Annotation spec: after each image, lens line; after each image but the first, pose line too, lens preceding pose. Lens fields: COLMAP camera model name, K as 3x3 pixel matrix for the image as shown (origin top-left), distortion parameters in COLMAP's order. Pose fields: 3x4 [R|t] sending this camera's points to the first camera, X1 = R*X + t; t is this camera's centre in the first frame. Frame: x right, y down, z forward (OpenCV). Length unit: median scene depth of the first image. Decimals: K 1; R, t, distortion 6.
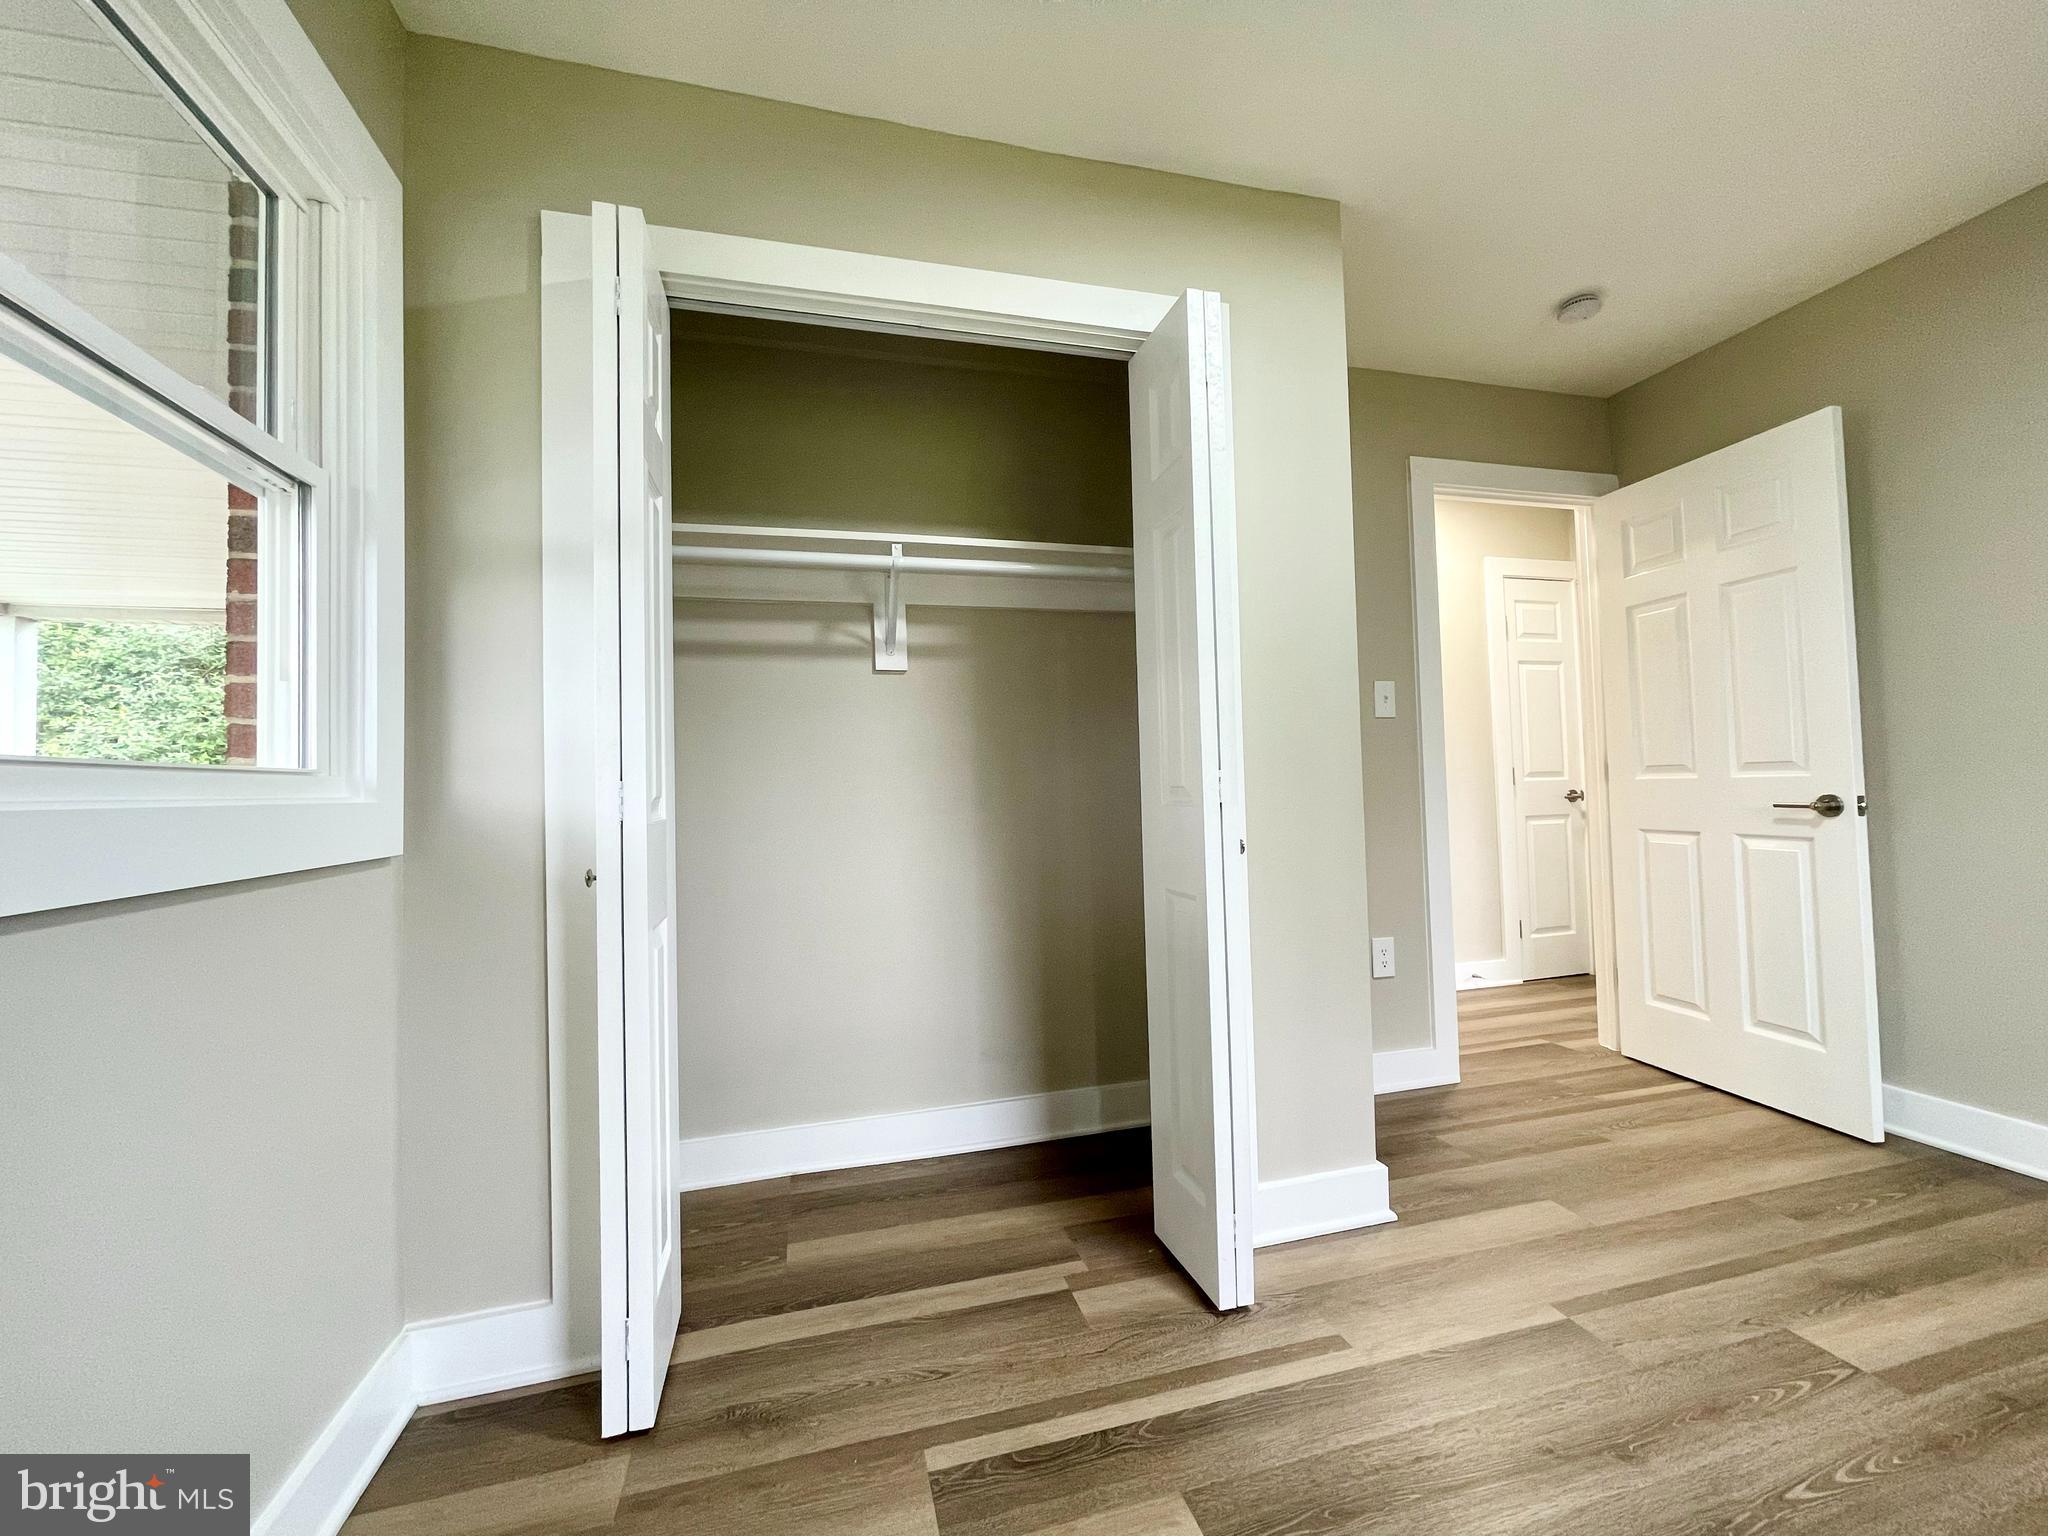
lens RADIAL K [[821.7, 0, 1027.9], [0, 821.7, 761.0], [0, 0, 1]] dist [-0.005378, 0.000496]
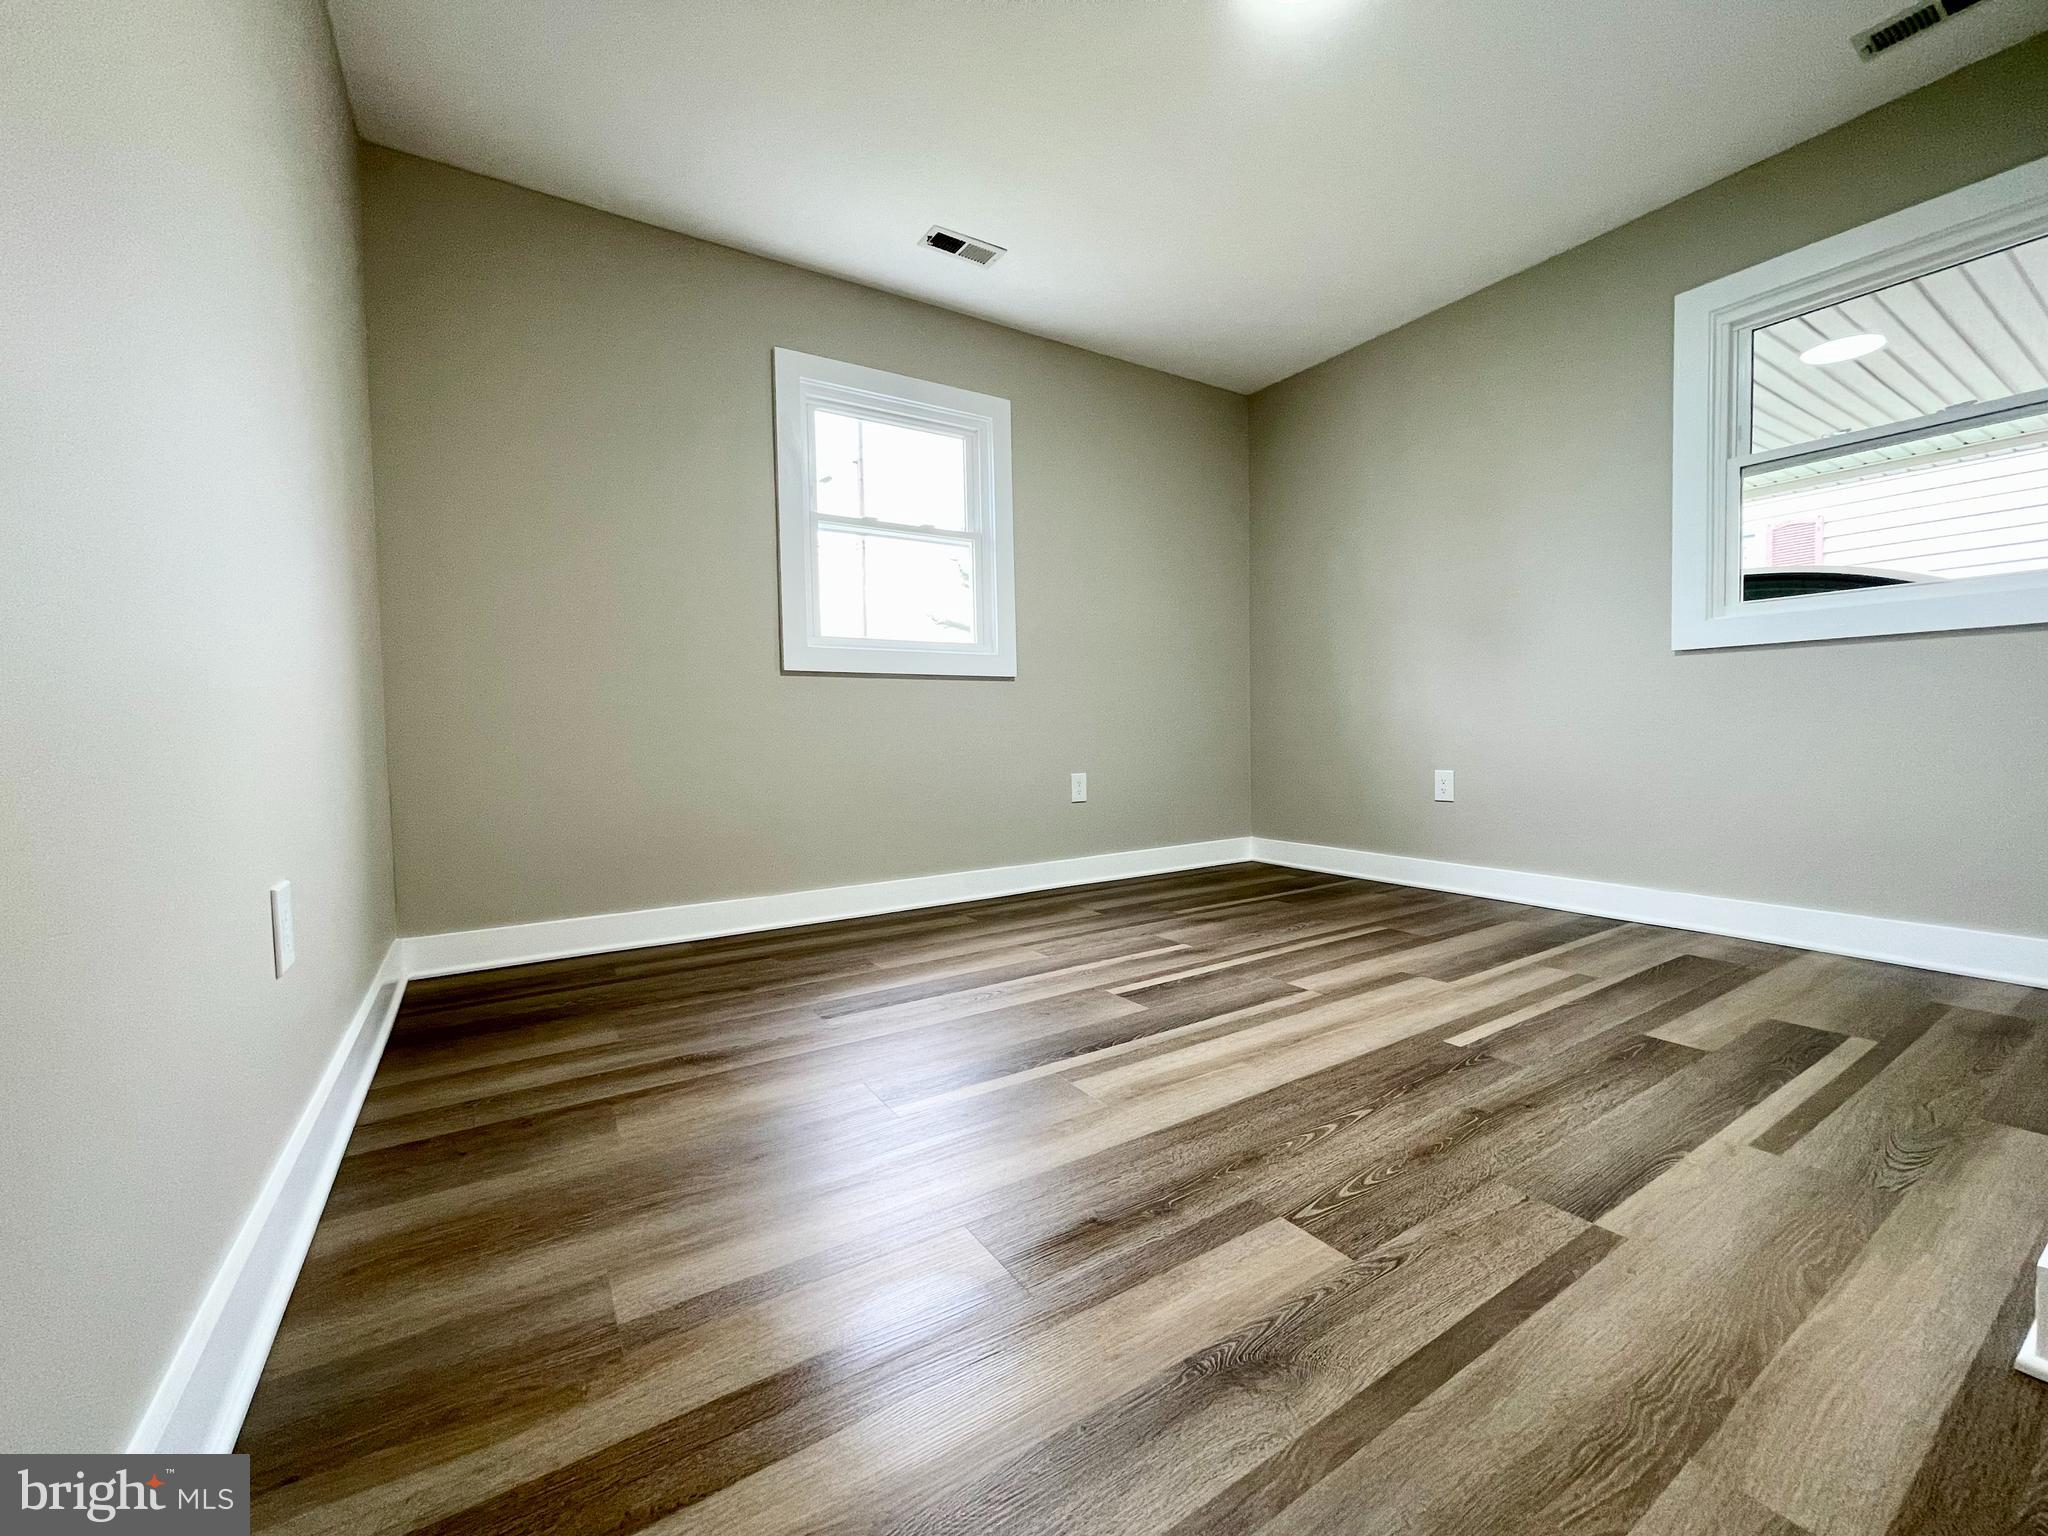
lens RADIAL K [[821.7, 0, 1027.9], [0, 821.7, 761.0], [0, 0, 1]] dist [-0.005378, 0.000496]
pose [[-0.952440, 0.057917, -0.299173, 1.506923], [0.055643, 0.998321, 0.016122, 0.238148], [0.299604, -0.001292, -0.954063, 1.736120]]
